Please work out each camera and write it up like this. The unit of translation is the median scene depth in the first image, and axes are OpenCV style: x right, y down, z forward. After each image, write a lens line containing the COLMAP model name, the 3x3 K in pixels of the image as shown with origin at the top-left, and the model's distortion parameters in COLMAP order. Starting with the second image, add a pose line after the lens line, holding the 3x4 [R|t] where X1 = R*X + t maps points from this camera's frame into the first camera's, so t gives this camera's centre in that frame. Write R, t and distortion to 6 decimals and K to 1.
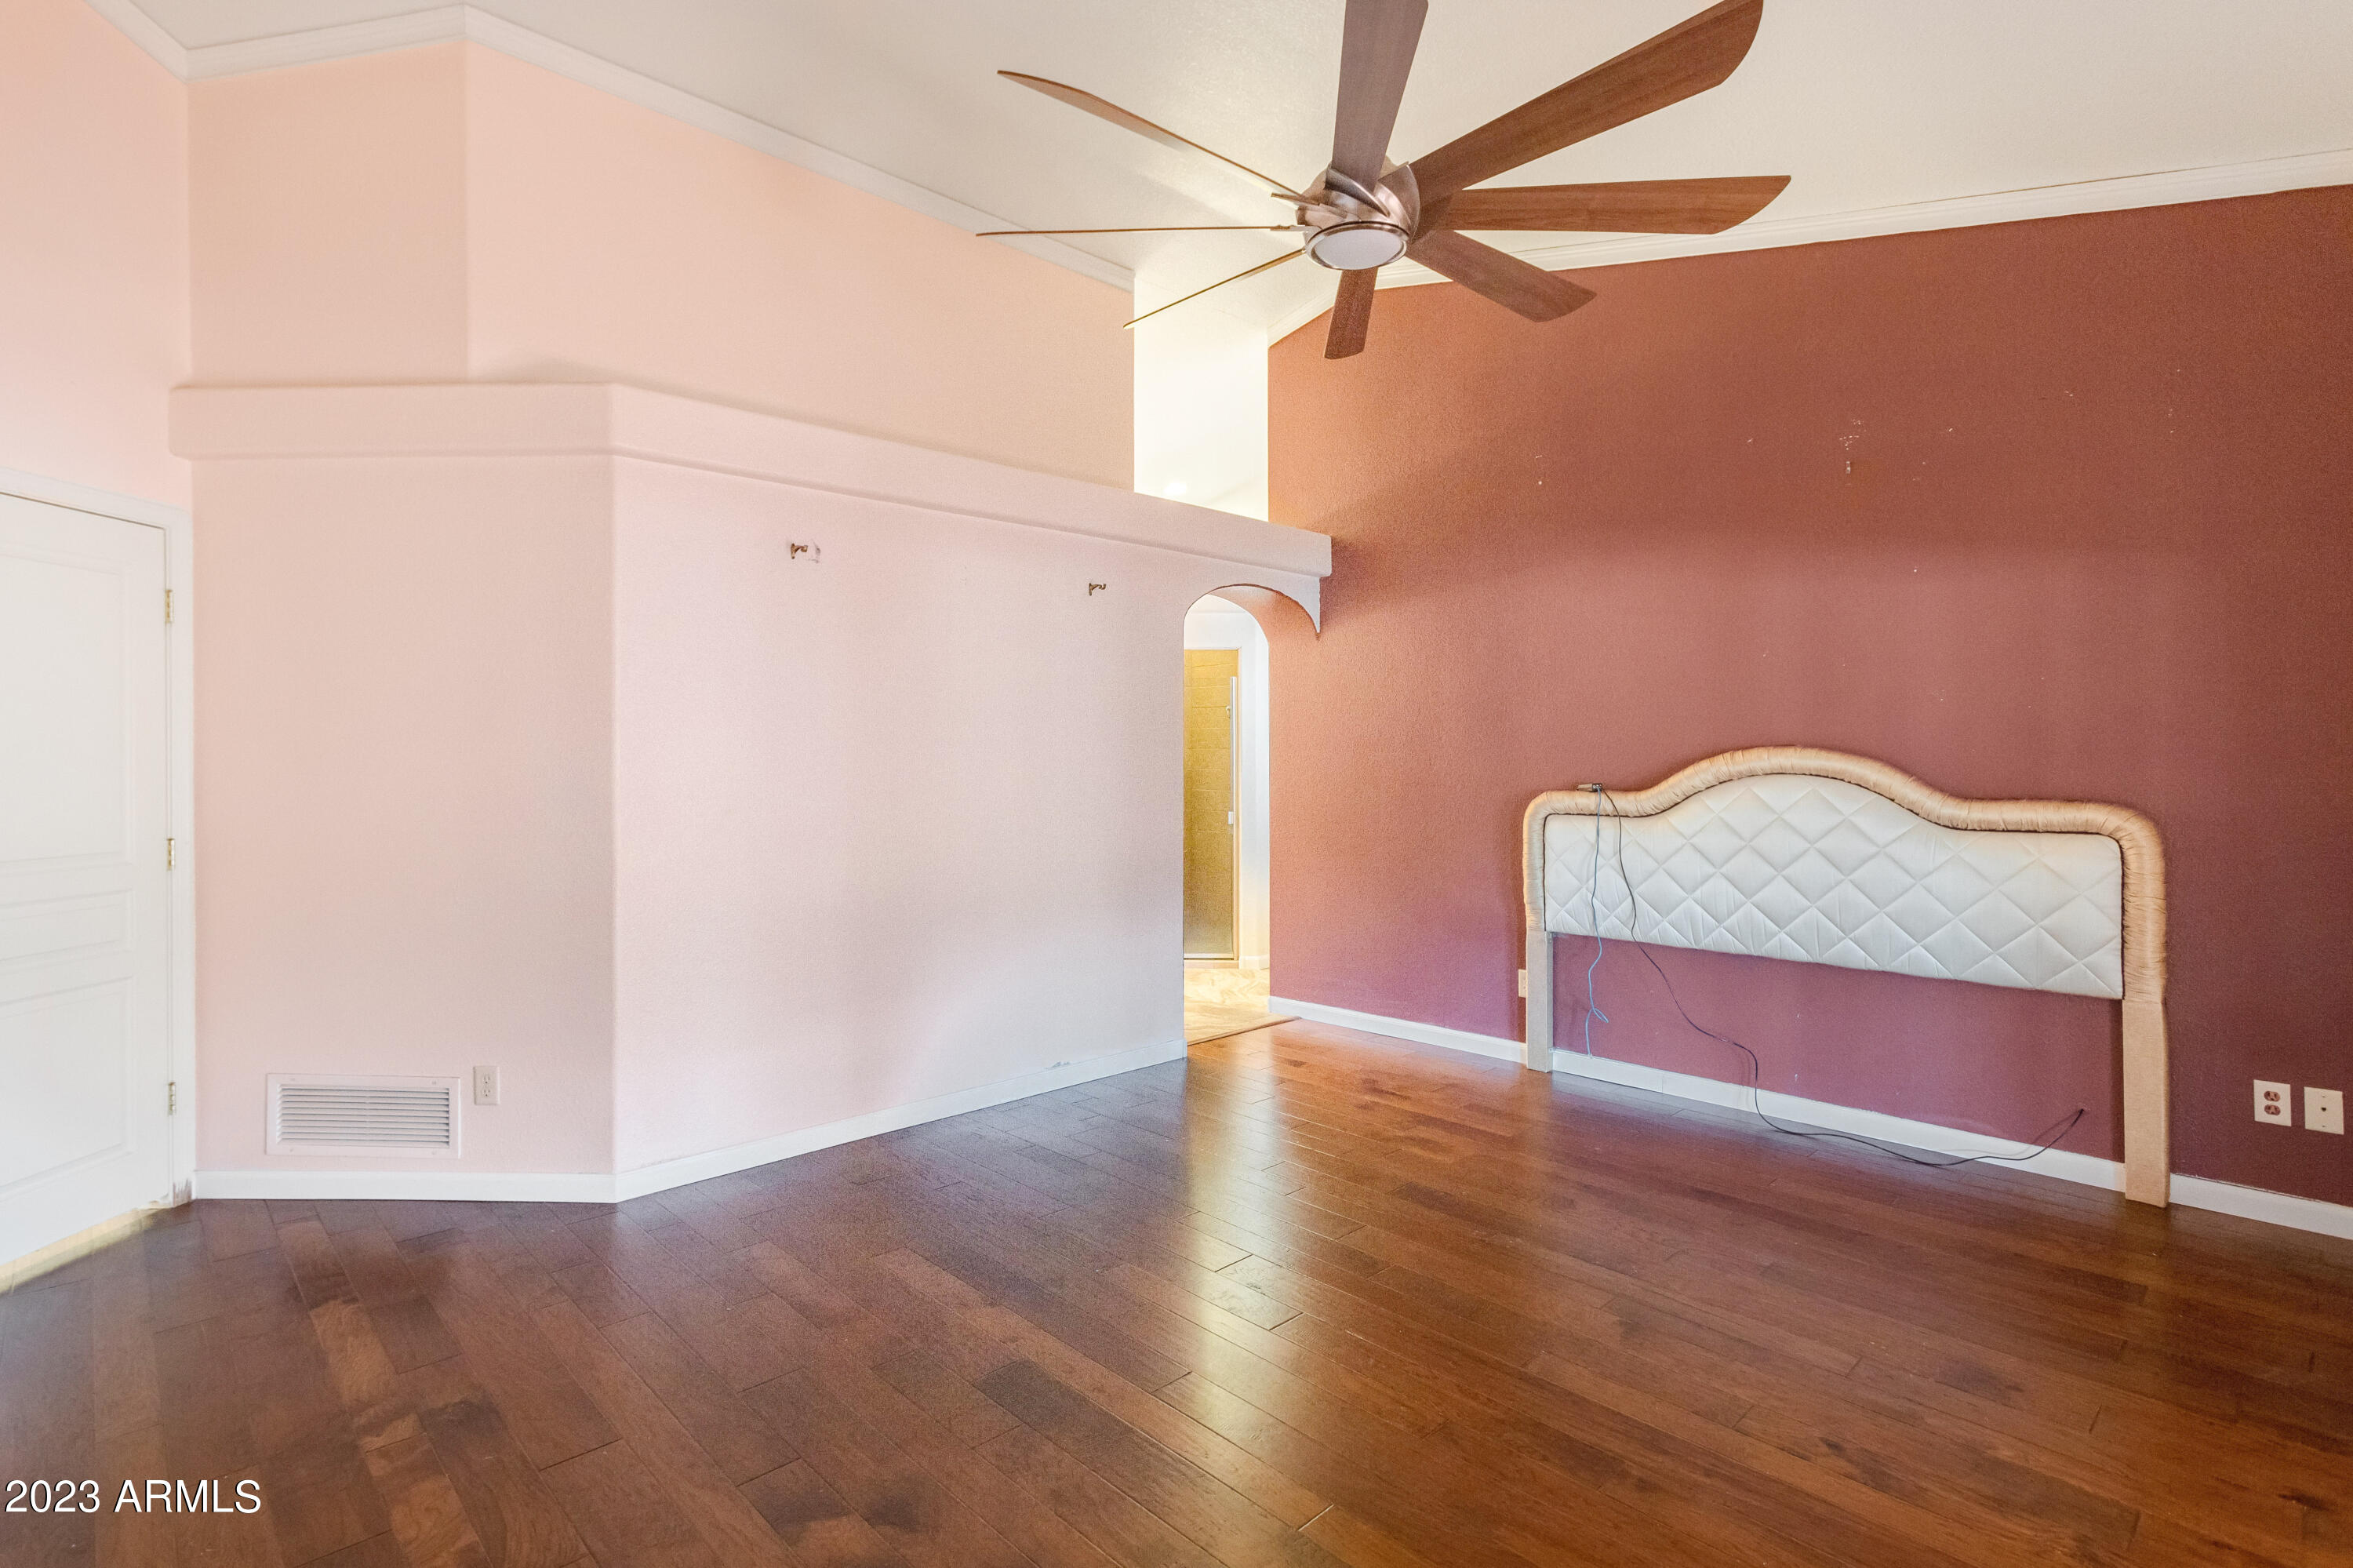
lens RADIAL K [[1133.9, 0, 1172.0], [0, 1133.9, 772.0], [0, 0, 1]] dist [0.001026, 0.001198]
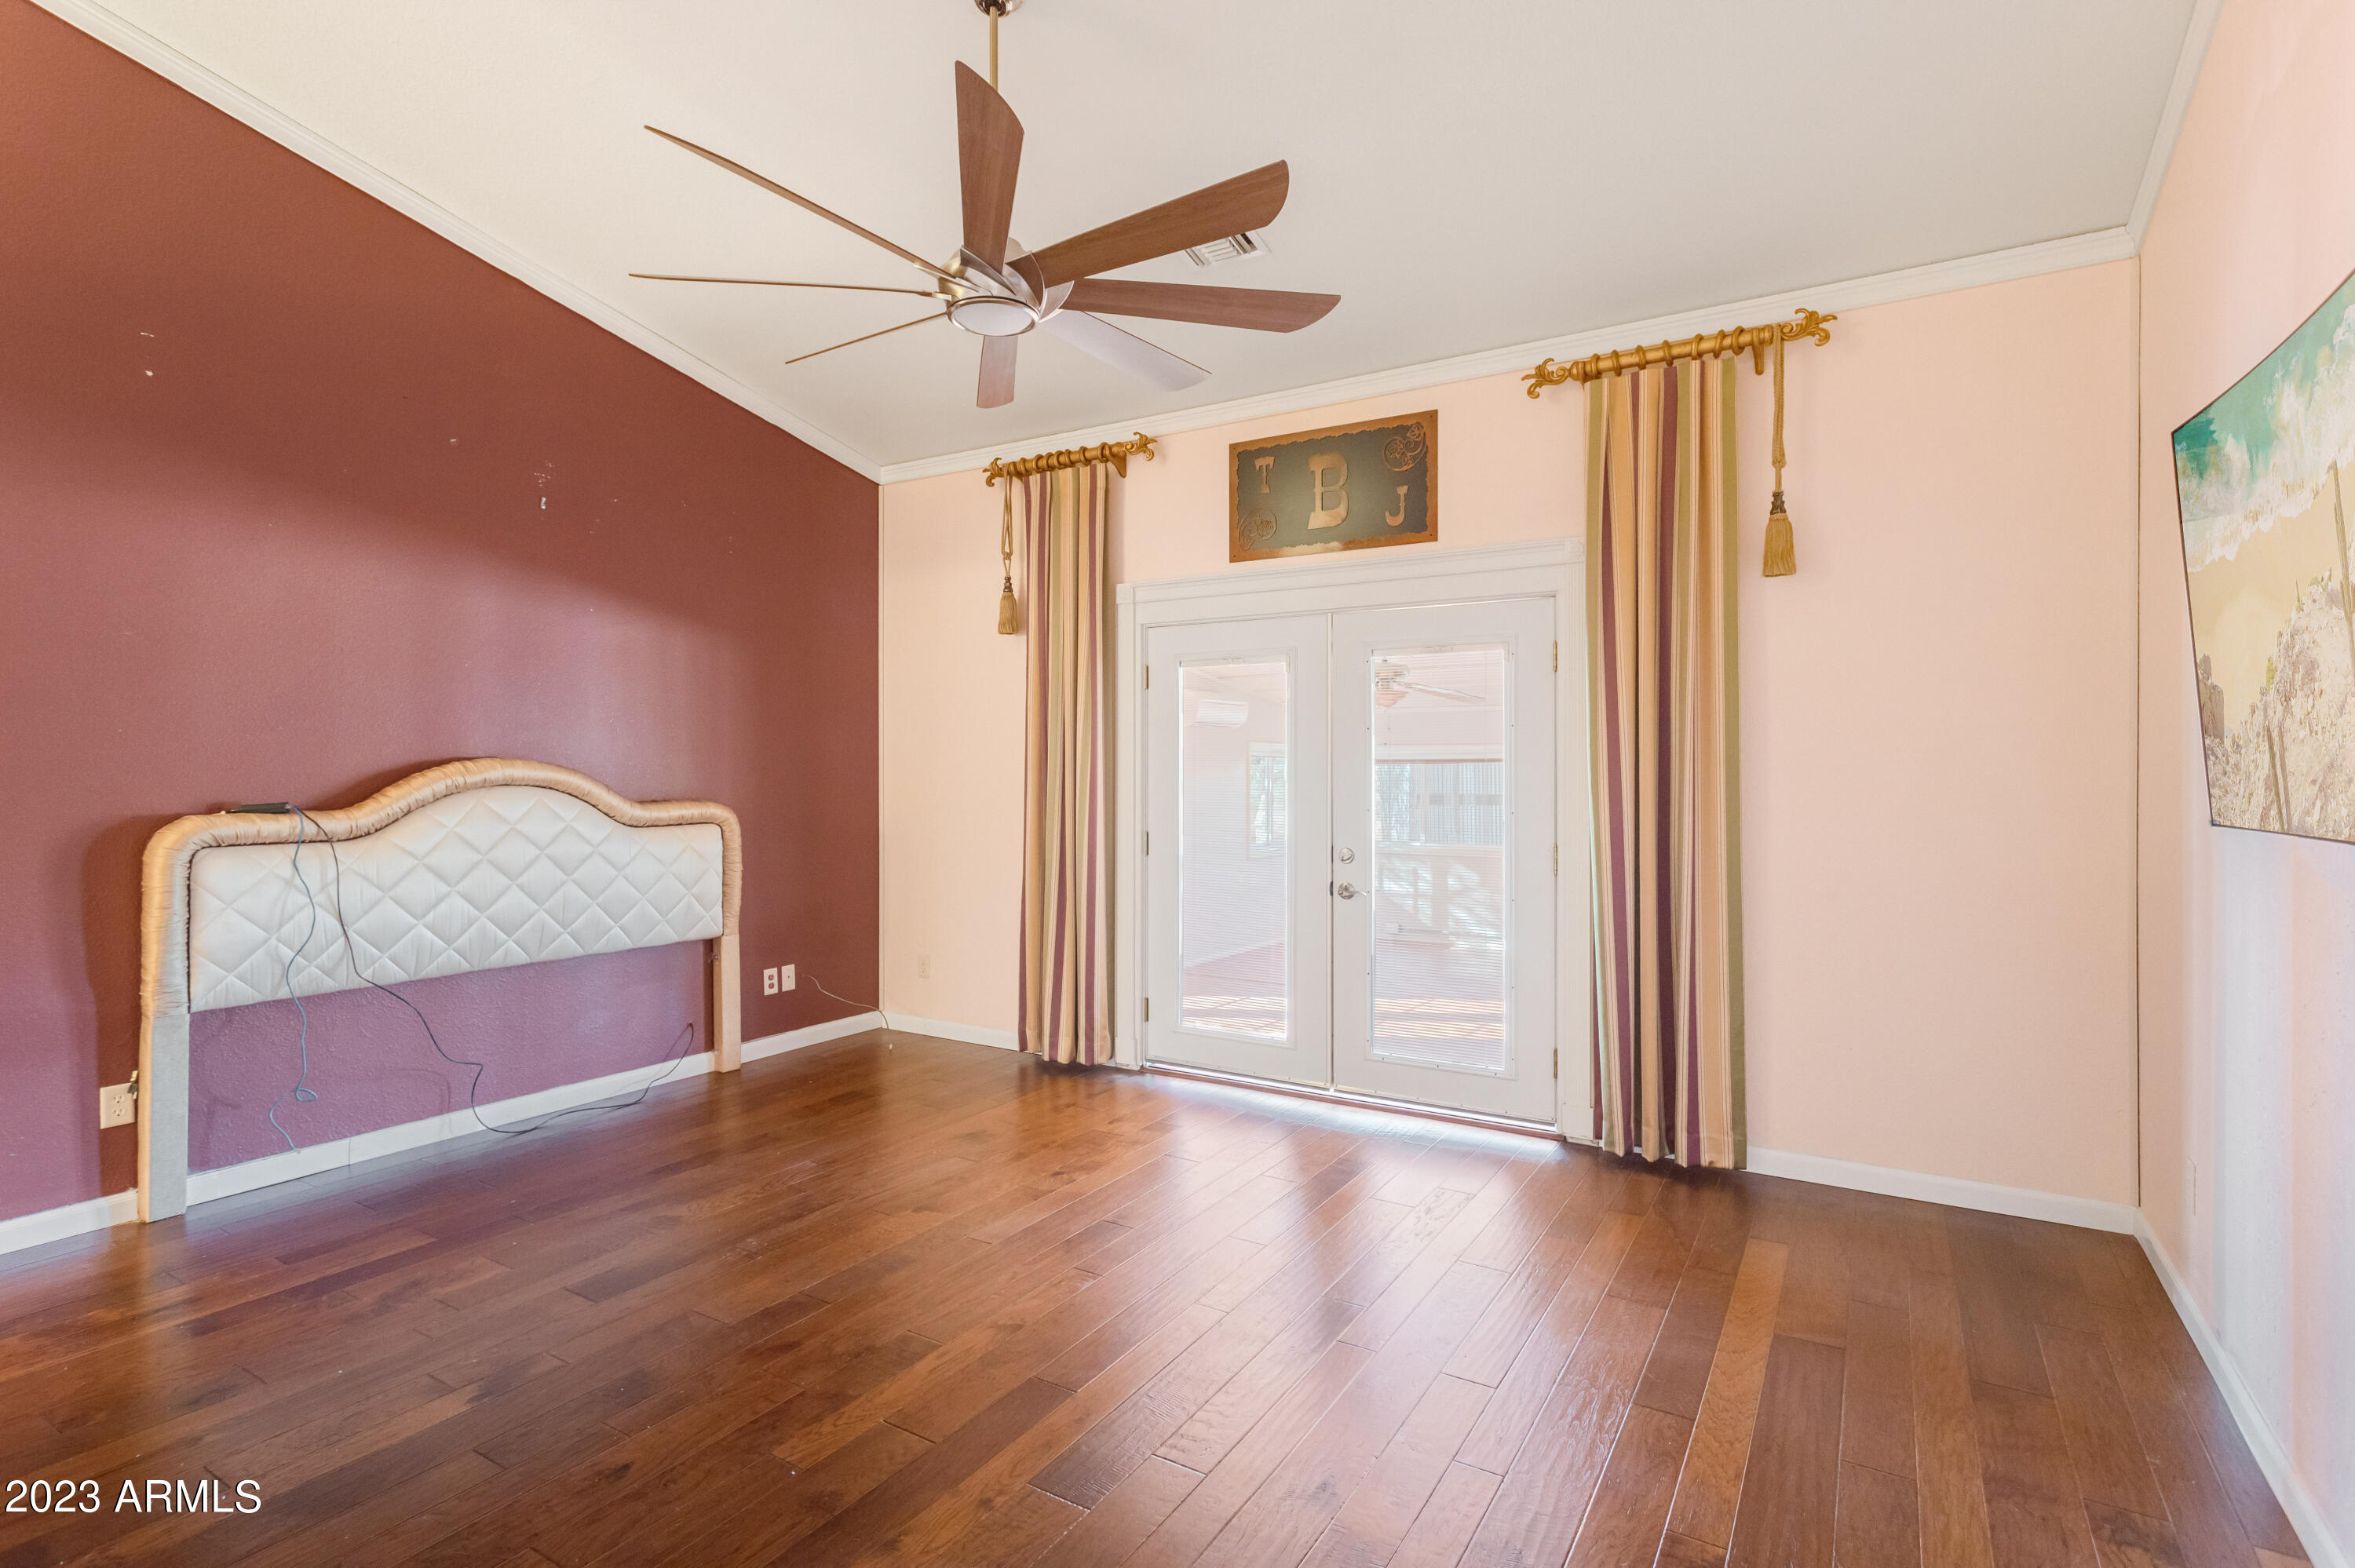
lens RADIAL K [[1134.6, 0, 1173.3], [0, 1134.6, 771.0], [0, 0, 1]] dist [0.001026, 0.001198]
pose [[-0.253413, -0.000573, 0.967358, -0.593543], [0.011226, 0.999931, 0.003533, -0.007734], [-0.967293, 0.011755, -0.253389, 0.671523]]
